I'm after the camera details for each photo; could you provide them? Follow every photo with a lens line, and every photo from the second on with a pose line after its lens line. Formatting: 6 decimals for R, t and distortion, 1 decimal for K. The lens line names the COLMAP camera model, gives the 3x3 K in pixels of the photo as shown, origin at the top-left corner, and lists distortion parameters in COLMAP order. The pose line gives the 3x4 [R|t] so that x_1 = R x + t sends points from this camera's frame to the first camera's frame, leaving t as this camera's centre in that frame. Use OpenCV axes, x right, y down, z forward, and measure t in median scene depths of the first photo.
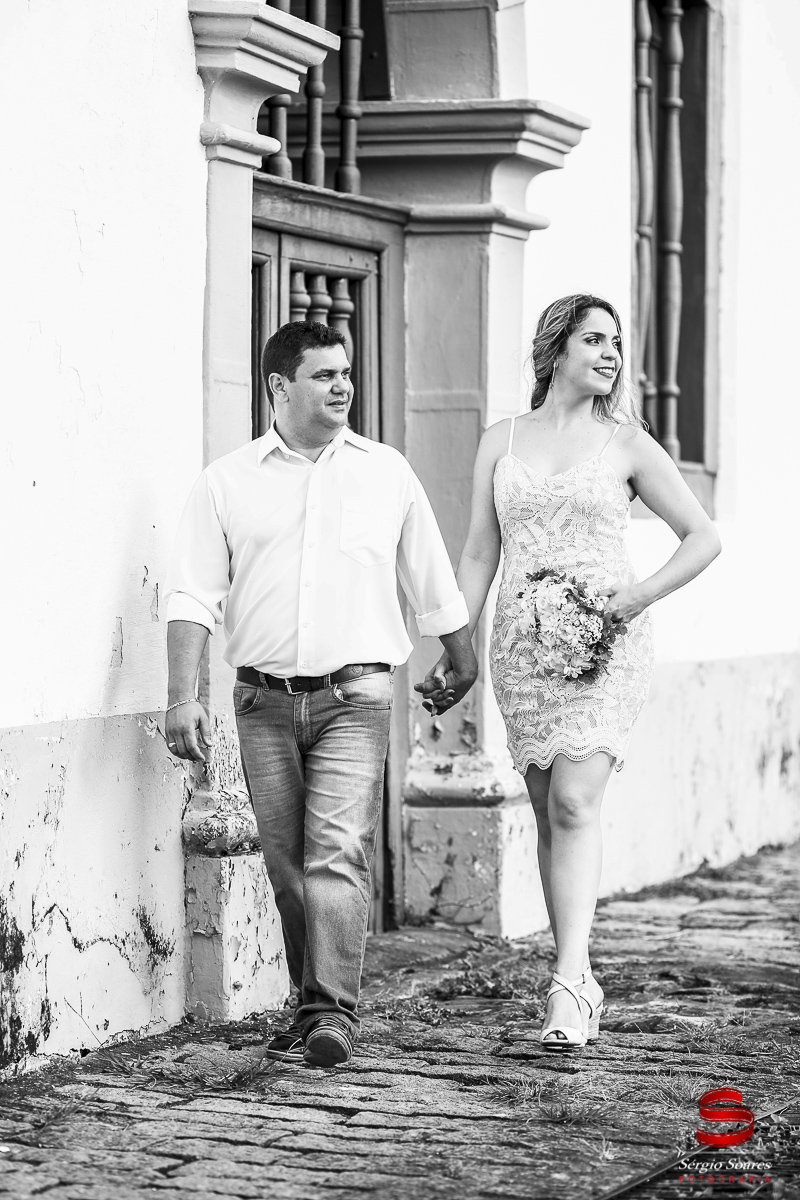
lens RADIAL K [[4361.4, 0, 400.0], [0, 4361.4, 600.0], [0, 0, 1]] dist [0.192662, -0.645789]
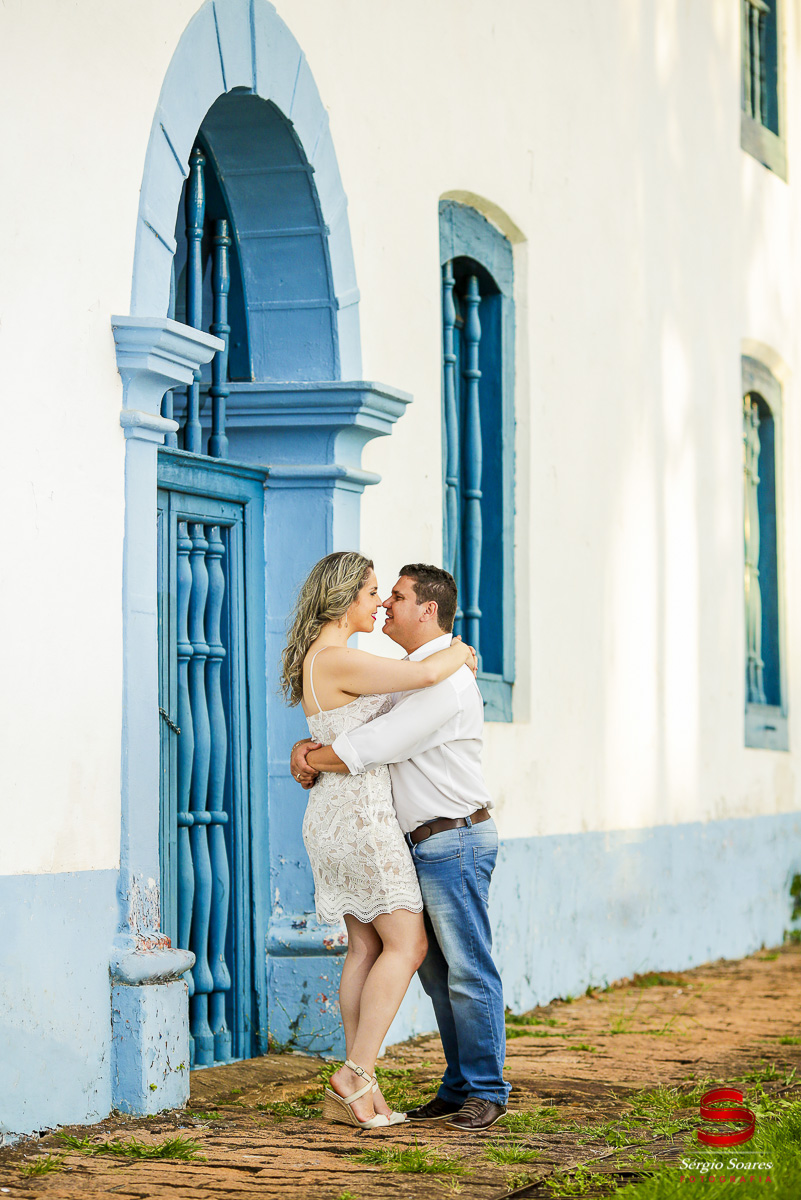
lens RADIAL K [[4641.1, 0, 400.5], [0, 4641.1, 600.0], [0, 0, 1]] dist [0.226110, -2.121012]
pose [[0.998331, -0.006468, 0.057383, -0.036241], [0.009260, 0.998779, -0.048522, 0.011370], [-0.056999, 0.048972, 0.997172, -0.309181]]
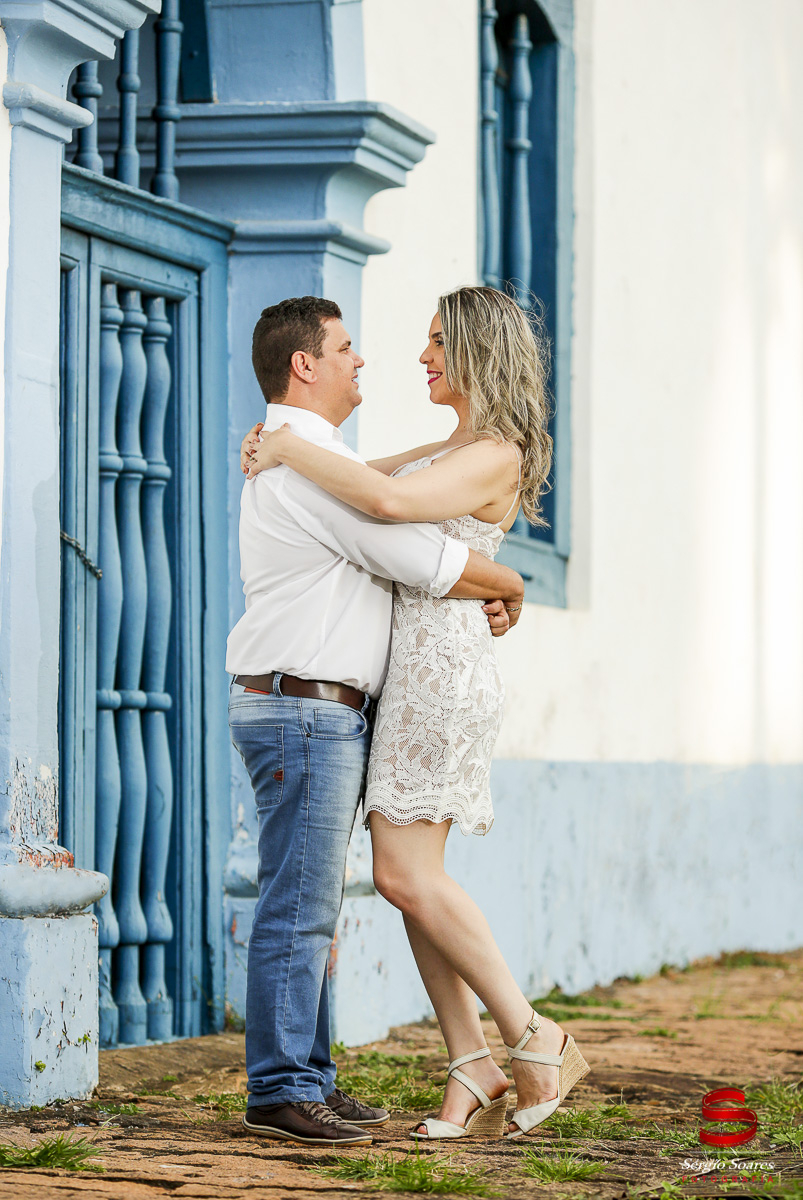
lens RADIAL K [[4641.1, 0, 401.5], [0, 4641.1, 600.0], [0, 0, 1]] dist [0.226110, -2.121012]
pose [[0.998897, 0.004226, 0.046757, -0.007743], [-0.001478, 0.998277, -0.058652, 0.042940], [-0.046924, 0.058518, 0.997183, 0.057744]]
